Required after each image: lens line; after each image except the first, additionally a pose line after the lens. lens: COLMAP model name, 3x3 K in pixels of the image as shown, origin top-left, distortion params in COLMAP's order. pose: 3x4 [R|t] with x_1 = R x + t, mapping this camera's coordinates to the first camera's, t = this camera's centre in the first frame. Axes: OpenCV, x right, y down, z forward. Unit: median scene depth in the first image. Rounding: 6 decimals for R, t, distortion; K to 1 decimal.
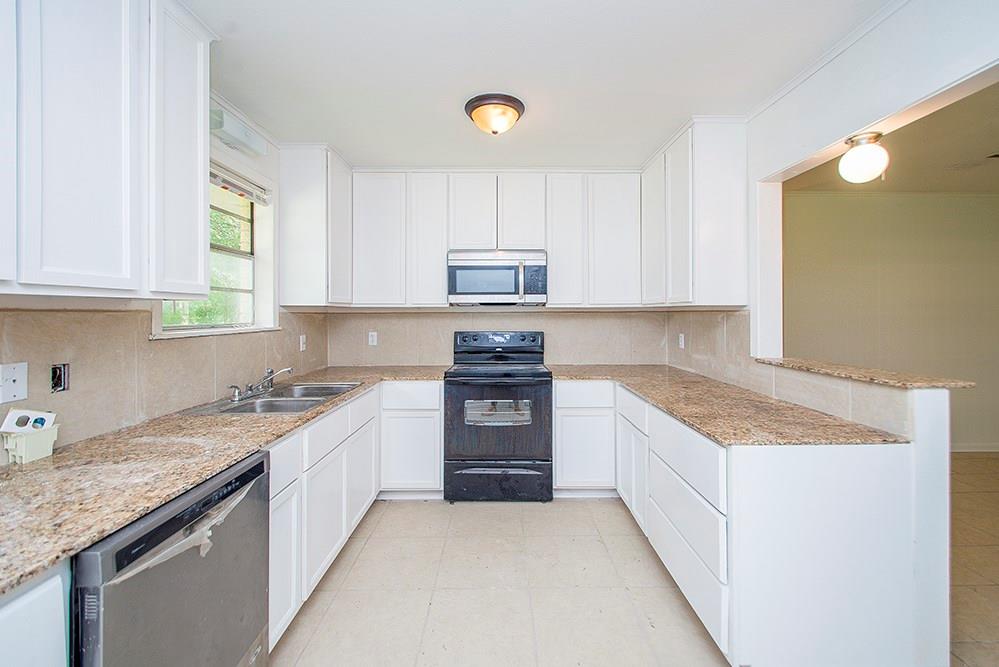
lens RADIAL K [[411.5, 0, 506.2], [0, 411.5, 315.0], [0, 0, 1]] dist [0.000335, -0.003709]
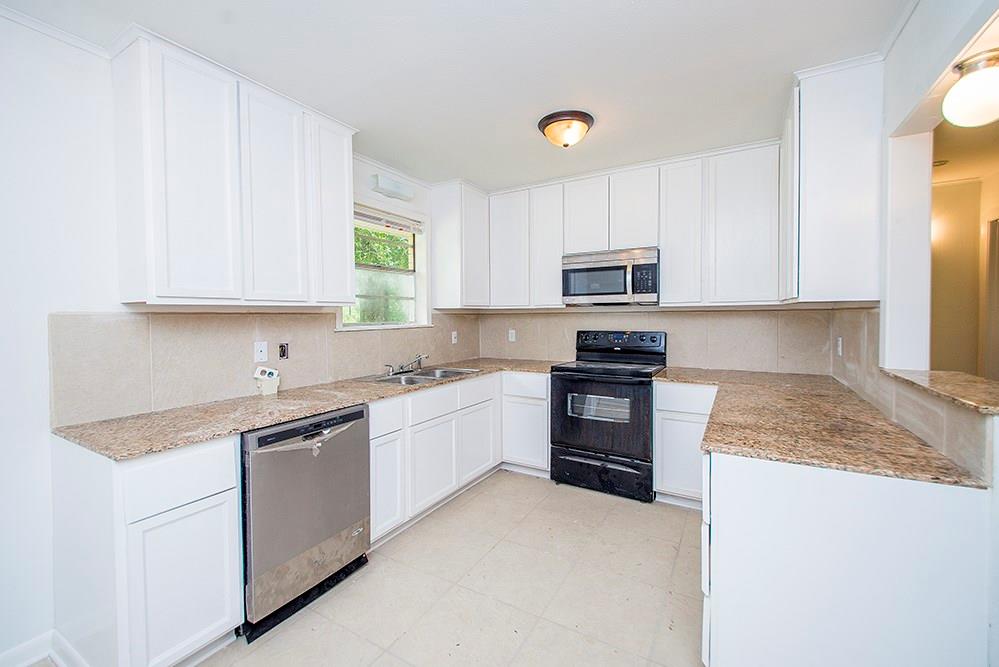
lens RADIAL K [[411.5, 0, 501.8], [0, 411.5, 329.3], [0, 0, 1]] dist [0.000335, -0.003709]
pose [[0.857189, 0.012099, -0.514859, 0.328653], [0.004983, 0.999482, 0.031782, 0.003024], [0.514977, -0.029809, 0.856685, -0.020872]]
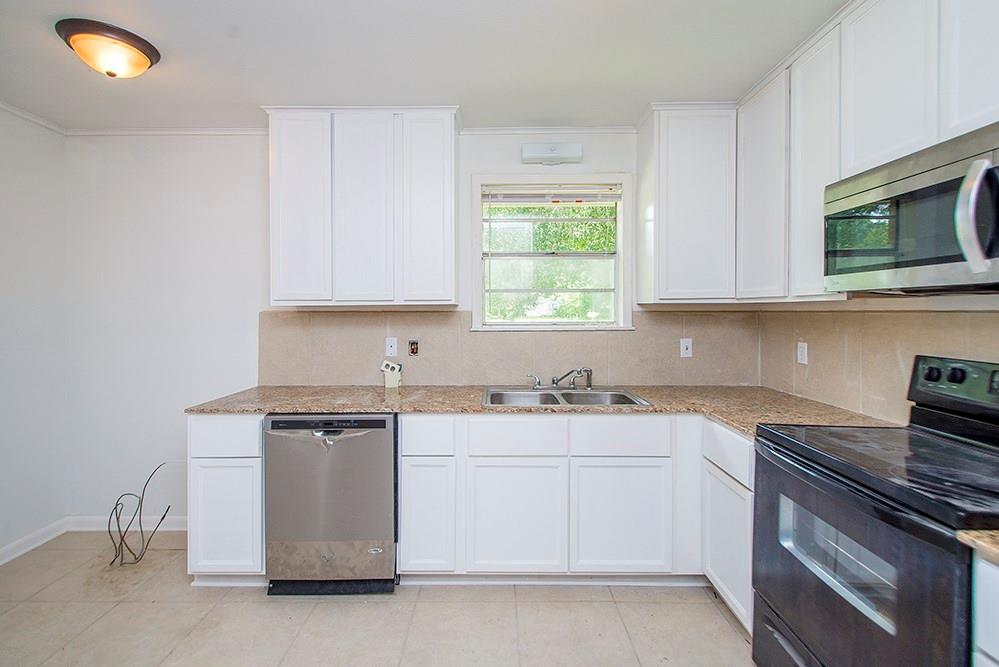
lens RADIAL K [[447.3, 0, 489.5], [0, 447.3, 314.8], [0, 0, 1]] dist [0.004490, 0.000337]
pose [[-0.027679, 0.010937, -0.999557, 0.467302], [0.000106, 0.999940, 0.010939, -0.009527], [0.999617, 0.000196, -0.027679, 0.716774]]
